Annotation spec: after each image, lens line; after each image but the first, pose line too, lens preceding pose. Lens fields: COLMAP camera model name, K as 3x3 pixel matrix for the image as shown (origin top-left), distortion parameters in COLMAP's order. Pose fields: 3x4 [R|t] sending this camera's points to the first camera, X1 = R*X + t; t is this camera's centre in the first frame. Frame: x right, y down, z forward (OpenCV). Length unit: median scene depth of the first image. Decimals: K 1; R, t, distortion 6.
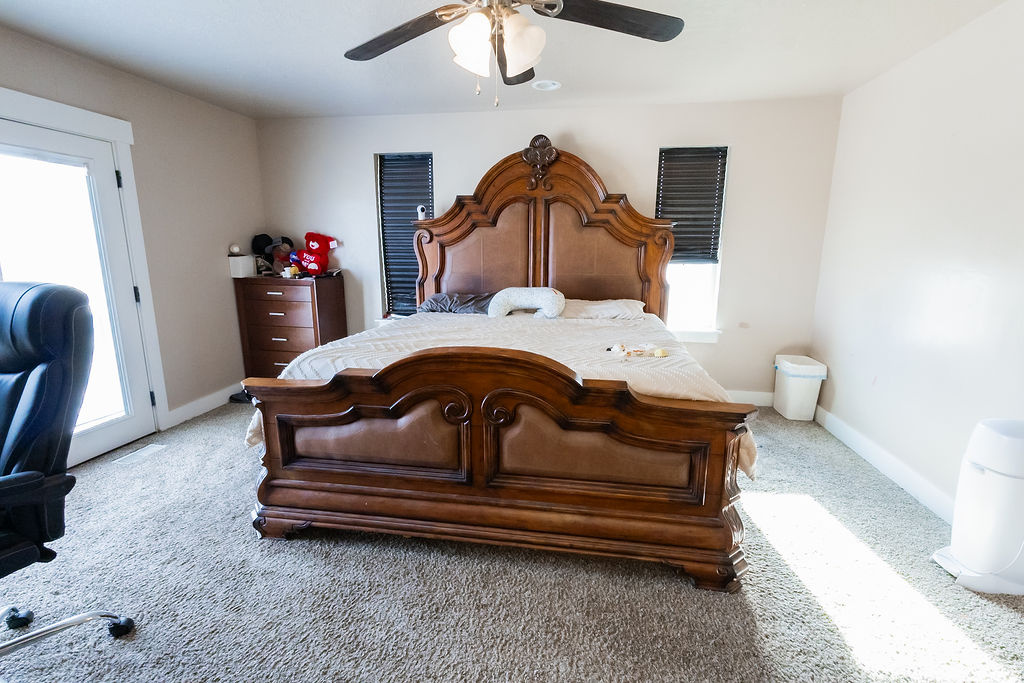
lens RADIAL K [[469.9, 0, 512.0], [0, 469.9, 341.5], [0, 0, 1]] dist [-0.002371, 0.010969]
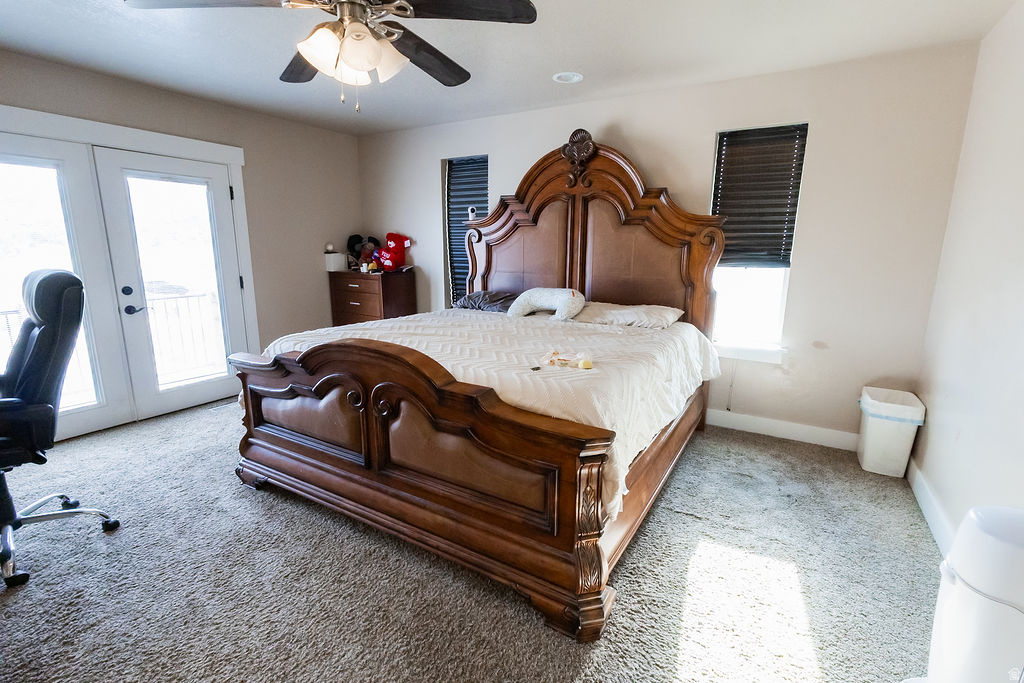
lens RADIAL K [[469.9, 0, 512.0], [0, 469.9, 341.5], [0, 0, 1]] dist [-0.002371, 0.010969]
pose [[0.929643, 0.077233, -0.360275, 0.301968], [-0.076794, 0.996926, 0.015557, -0.013292], [0.360369, 0.013205, 0.932716, 0.062967]]
